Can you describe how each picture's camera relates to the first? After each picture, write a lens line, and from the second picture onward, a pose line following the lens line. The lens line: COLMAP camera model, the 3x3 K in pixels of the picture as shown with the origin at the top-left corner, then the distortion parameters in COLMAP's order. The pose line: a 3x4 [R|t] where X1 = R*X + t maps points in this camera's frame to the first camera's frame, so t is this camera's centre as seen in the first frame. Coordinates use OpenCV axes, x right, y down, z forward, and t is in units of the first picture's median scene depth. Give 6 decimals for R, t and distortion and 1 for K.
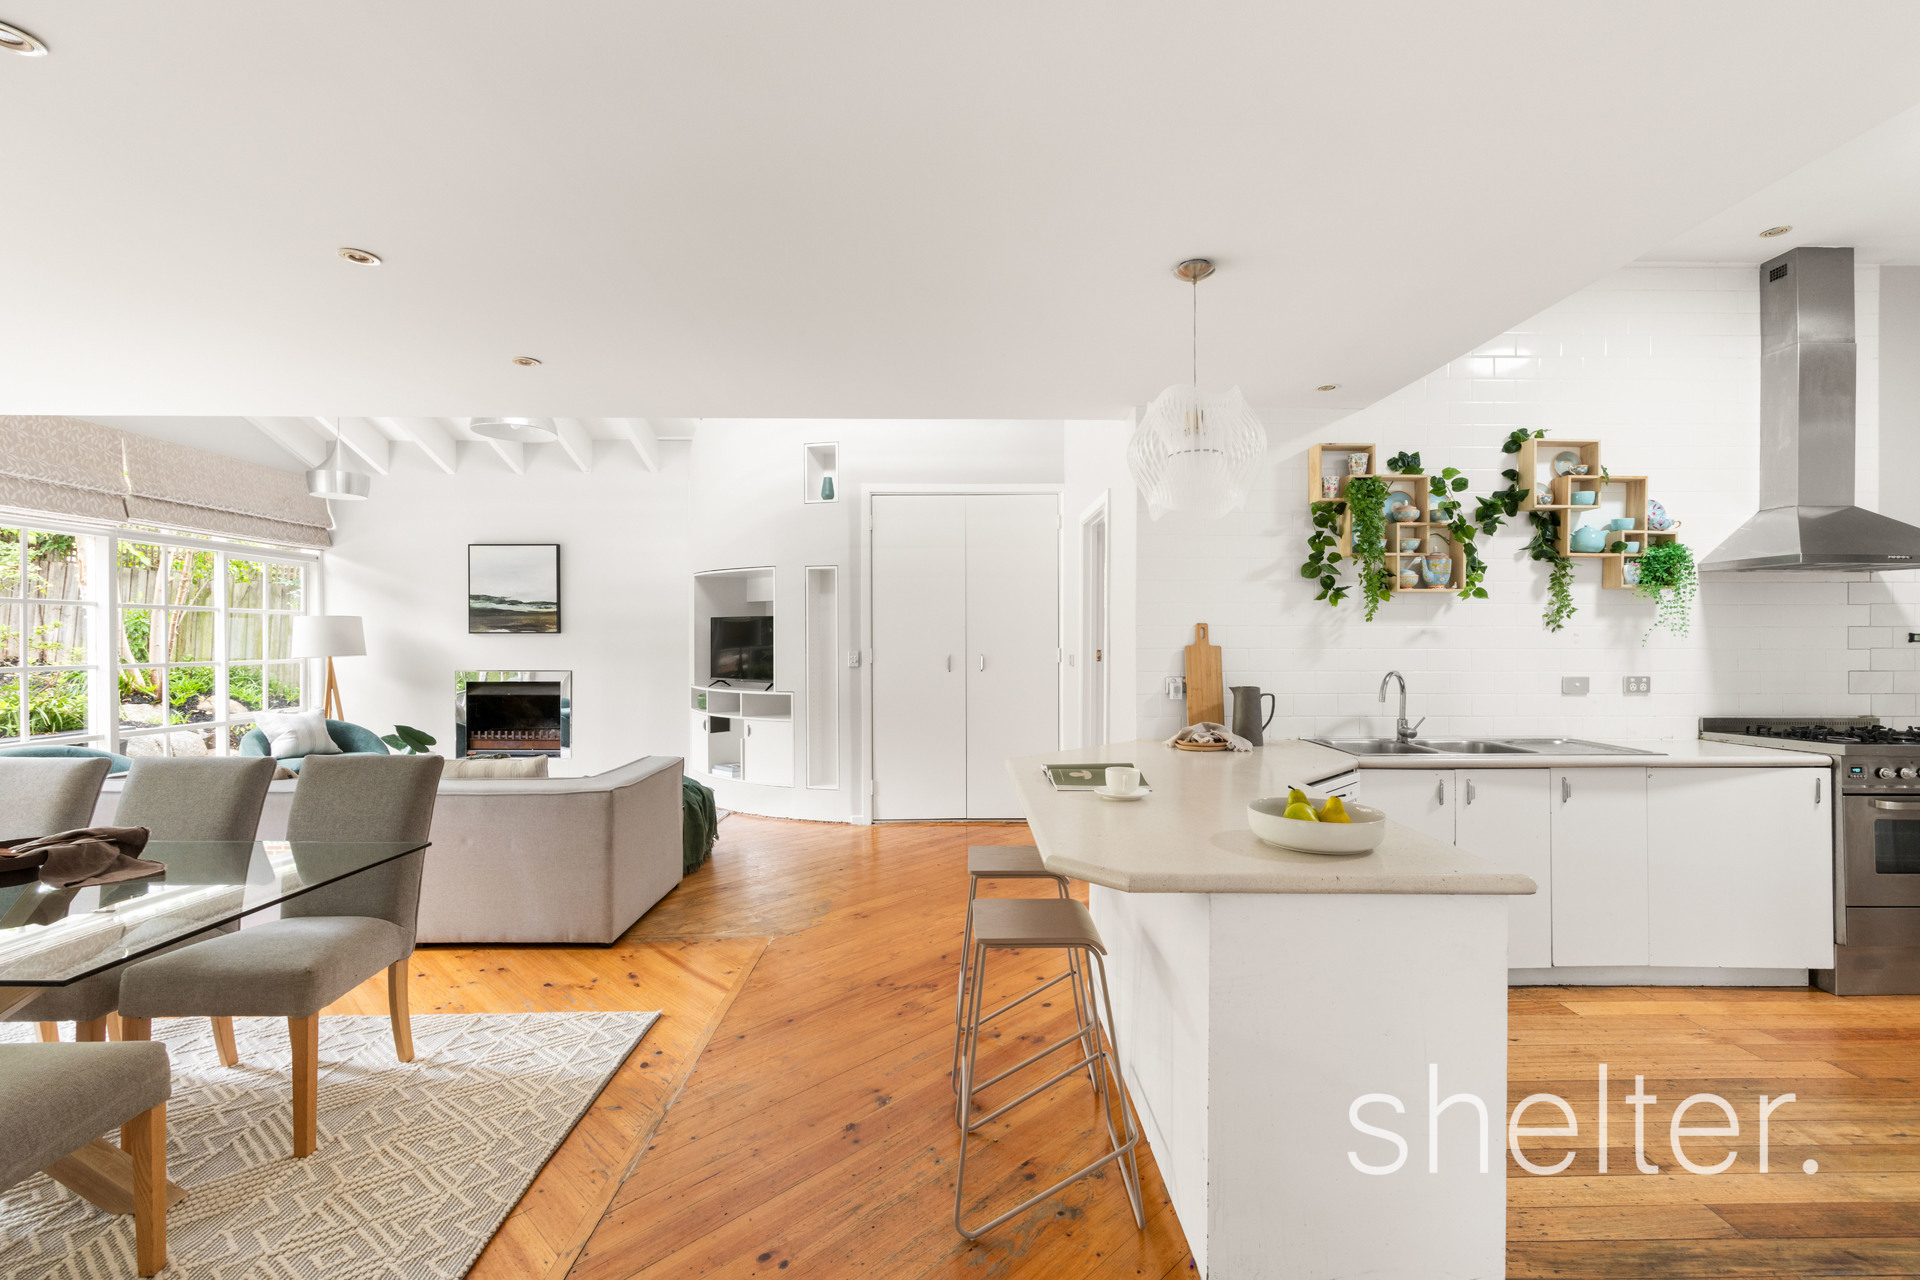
lens RADIAL K [[830.5, 0, 960.0], [0, 830.5, 640.0], [0, 0, 1]] dist [-0.000683, 0.000182]
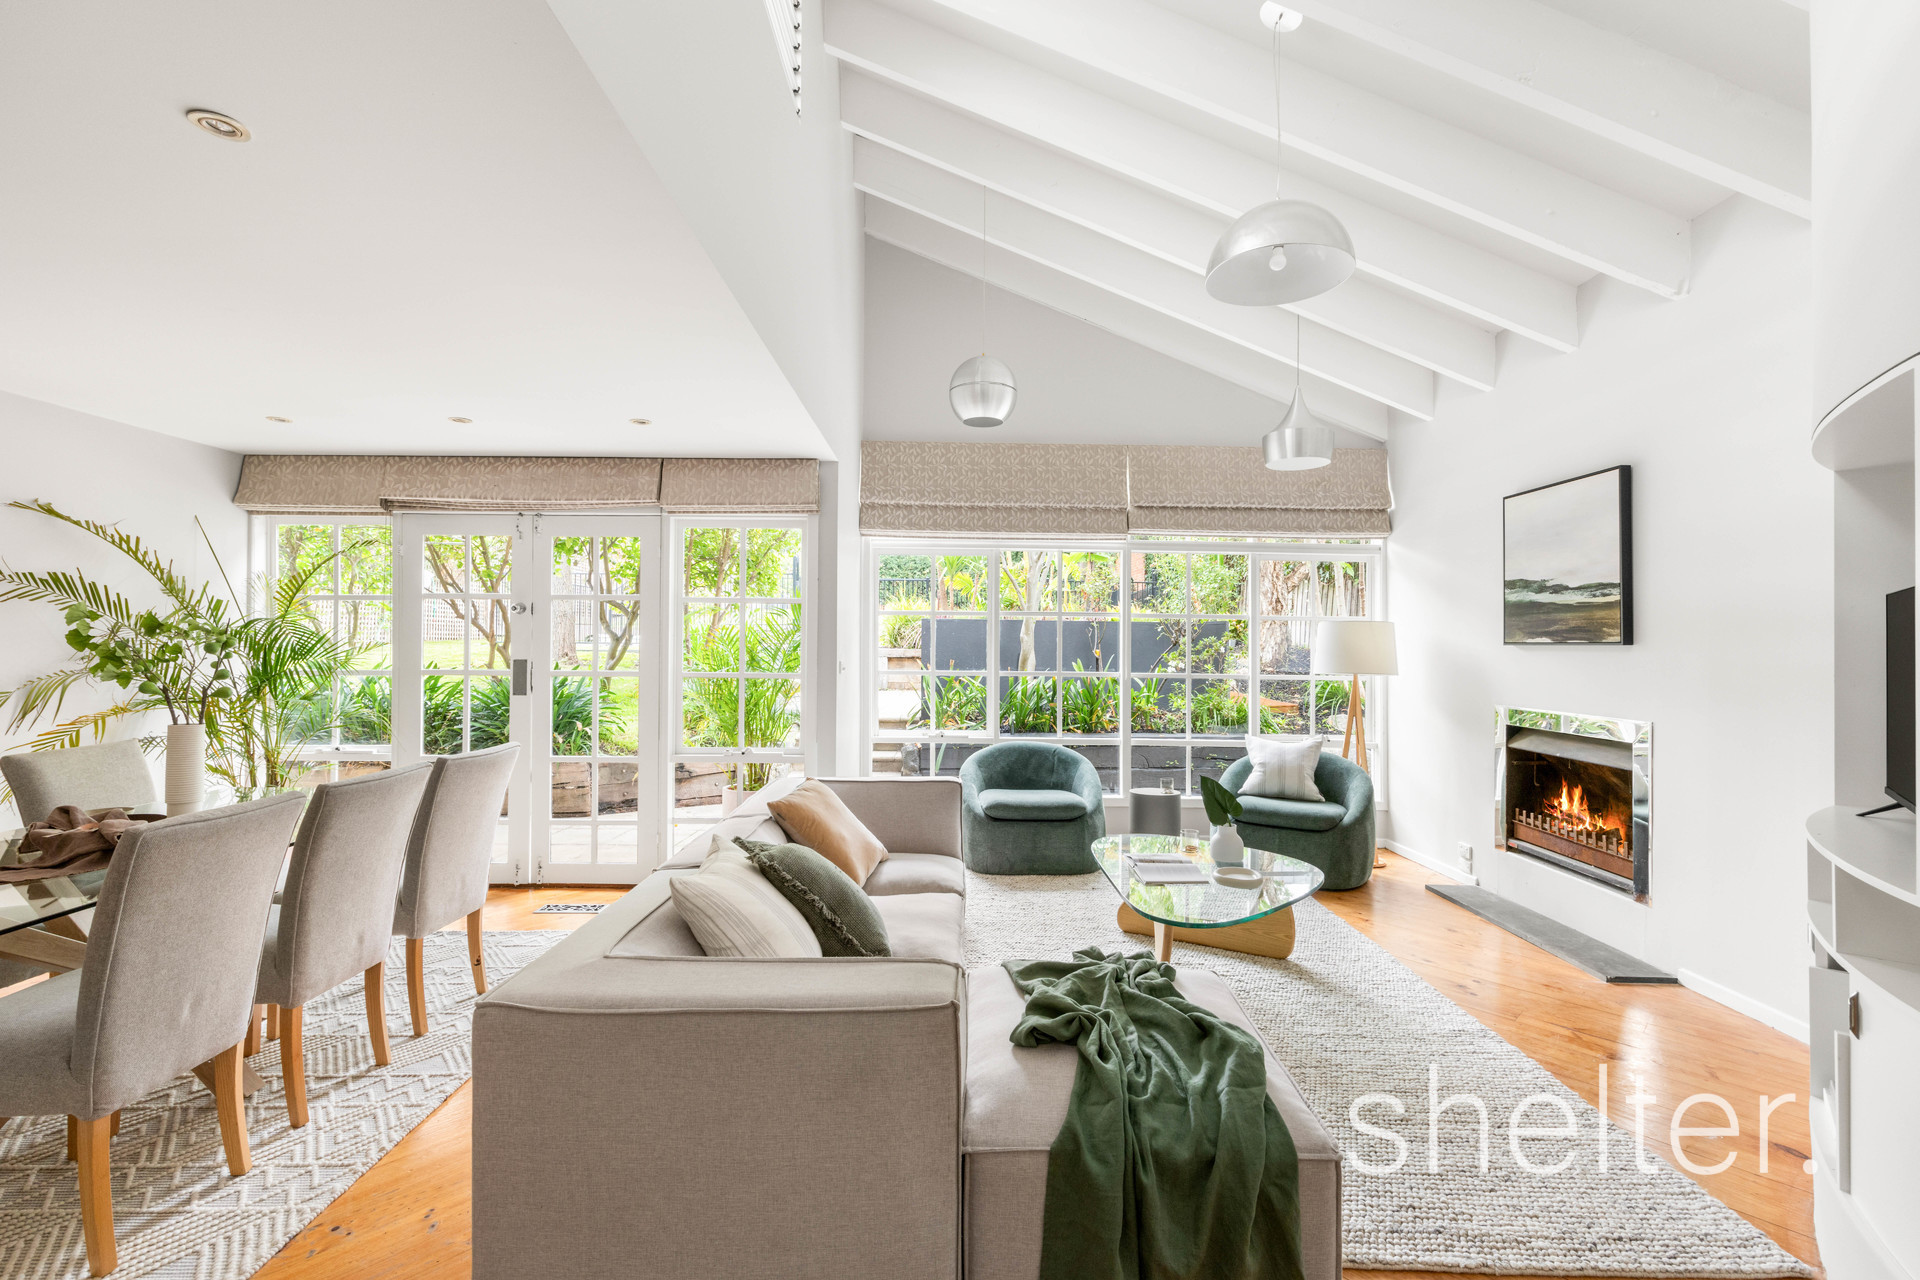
lens RADIAL K [[830.5, 0, 960.0], [0, 830.5, 640.0], [0, 0, 1]] dist [-0.000683, 0.000182]
pose [[0.001785, -0.001418, -0.999997, 0.010410], [-0.010689, 0.999942, -0.001437, -0.006247], [0.999941, 0.010692, 0.001770, 0.604908]]
